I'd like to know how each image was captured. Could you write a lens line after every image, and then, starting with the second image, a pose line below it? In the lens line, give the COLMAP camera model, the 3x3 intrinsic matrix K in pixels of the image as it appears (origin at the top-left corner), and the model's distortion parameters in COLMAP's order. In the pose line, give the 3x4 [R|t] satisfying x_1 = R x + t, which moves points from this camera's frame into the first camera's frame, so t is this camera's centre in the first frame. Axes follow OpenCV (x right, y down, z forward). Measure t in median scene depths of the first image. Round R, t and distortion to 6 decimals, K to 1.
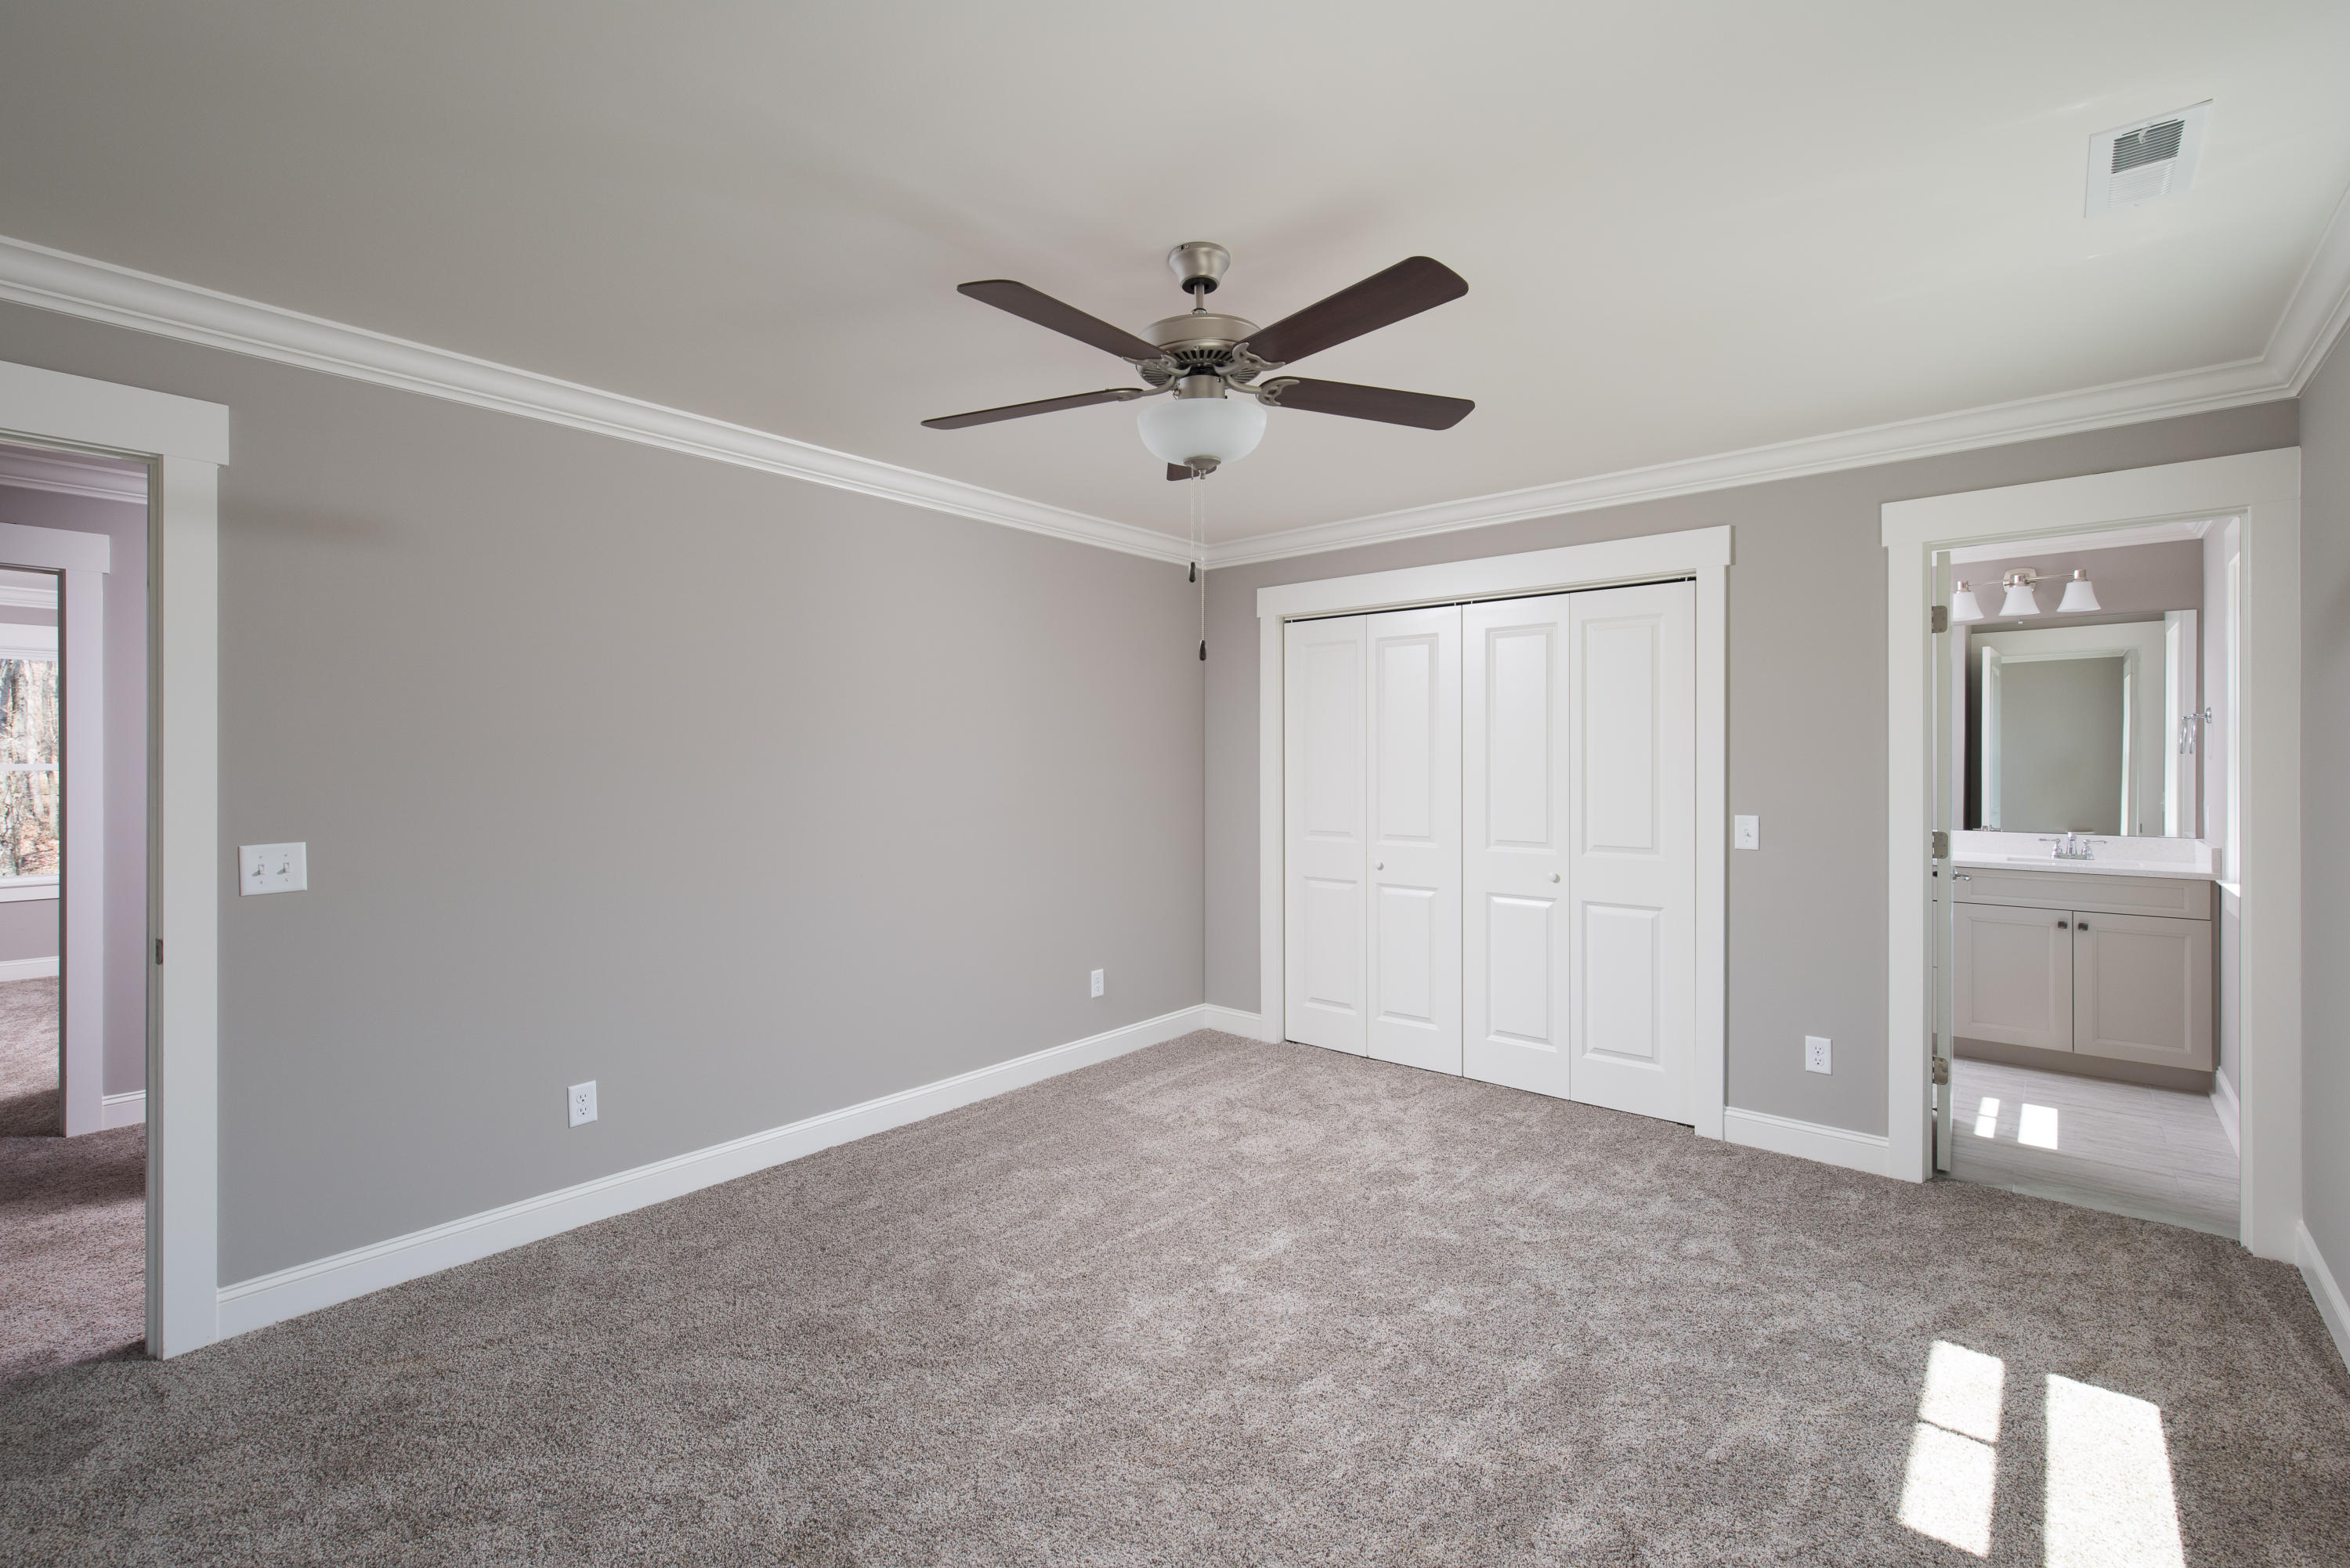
lens RADIAL K [[1021.2, 0, 1179.2], [0, 1021.2, 762.6], [0, 0, 1]] dist [-0.000423, -0.000094]
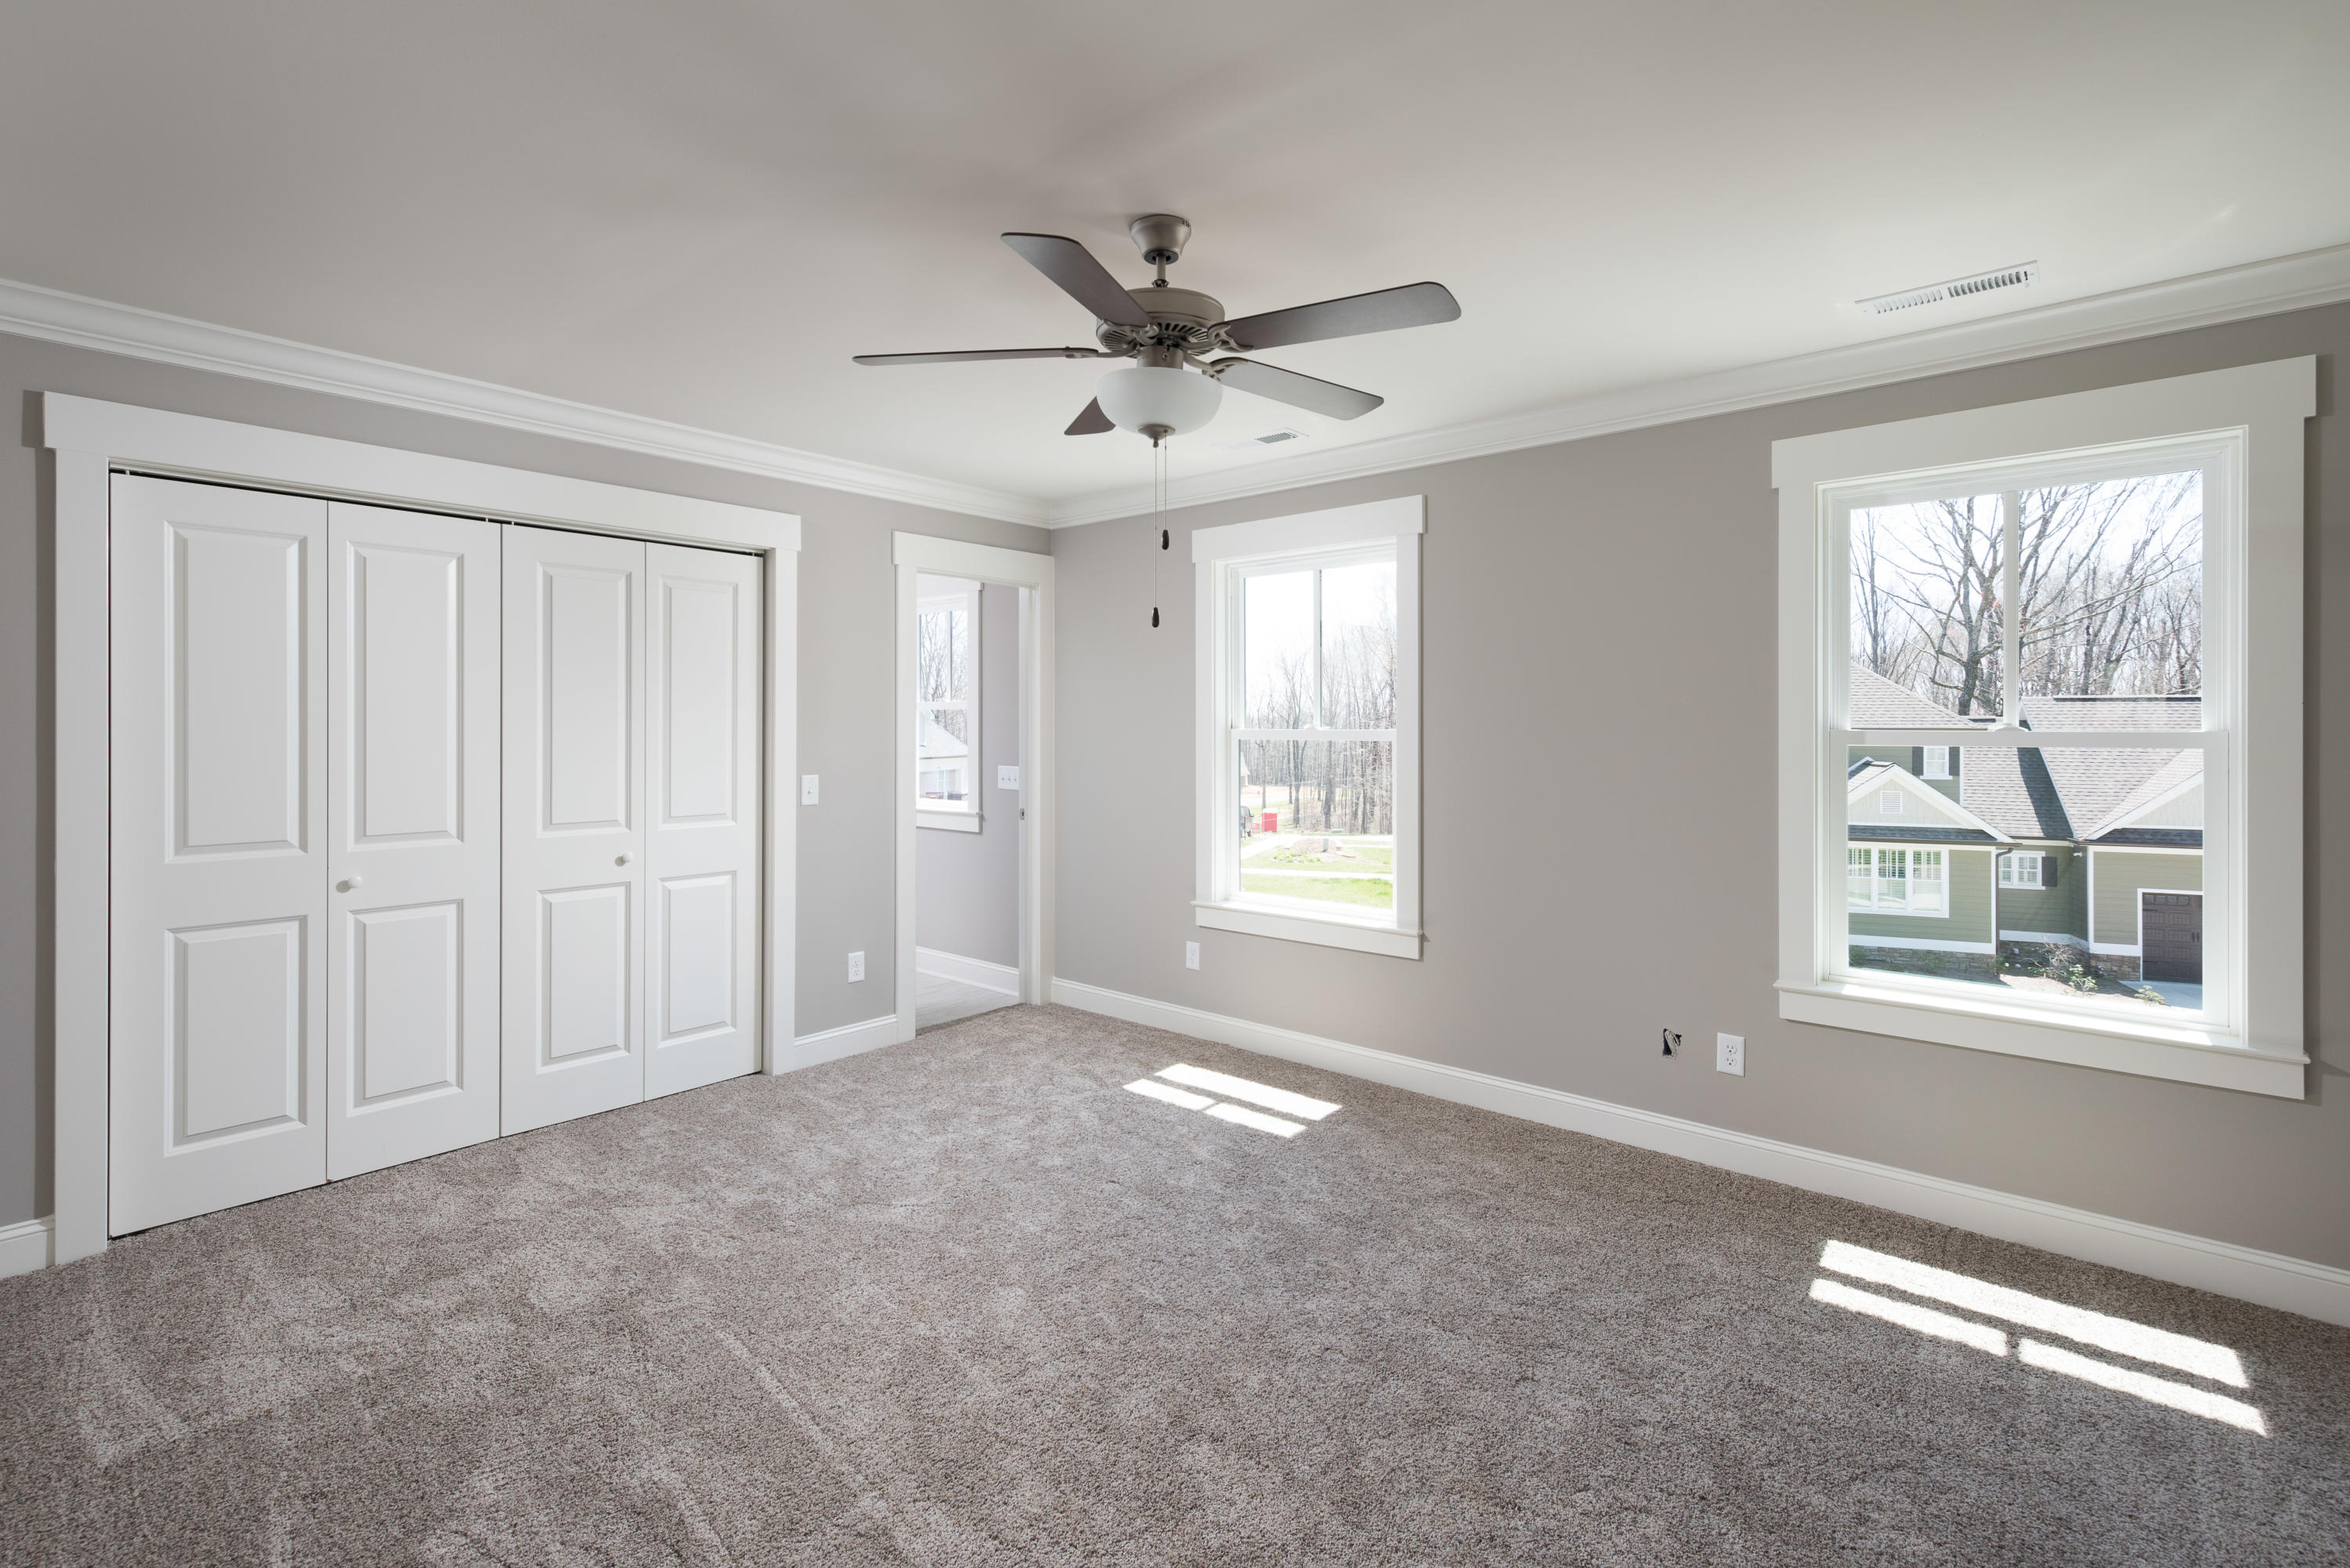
lens RADIAL K [[1047.4, 0, 1174.2], [0, 1047.4, 732.6], [0, 0, 1]] dist [-0.000218, -0.000154]
pose [[0.018391, -0.004661, 0.999820, -0.583253], [0.001037, 0.999989, 0.004643, -0.000436], [-0.999830, 0.000951, 0.018395, 0.557837]]
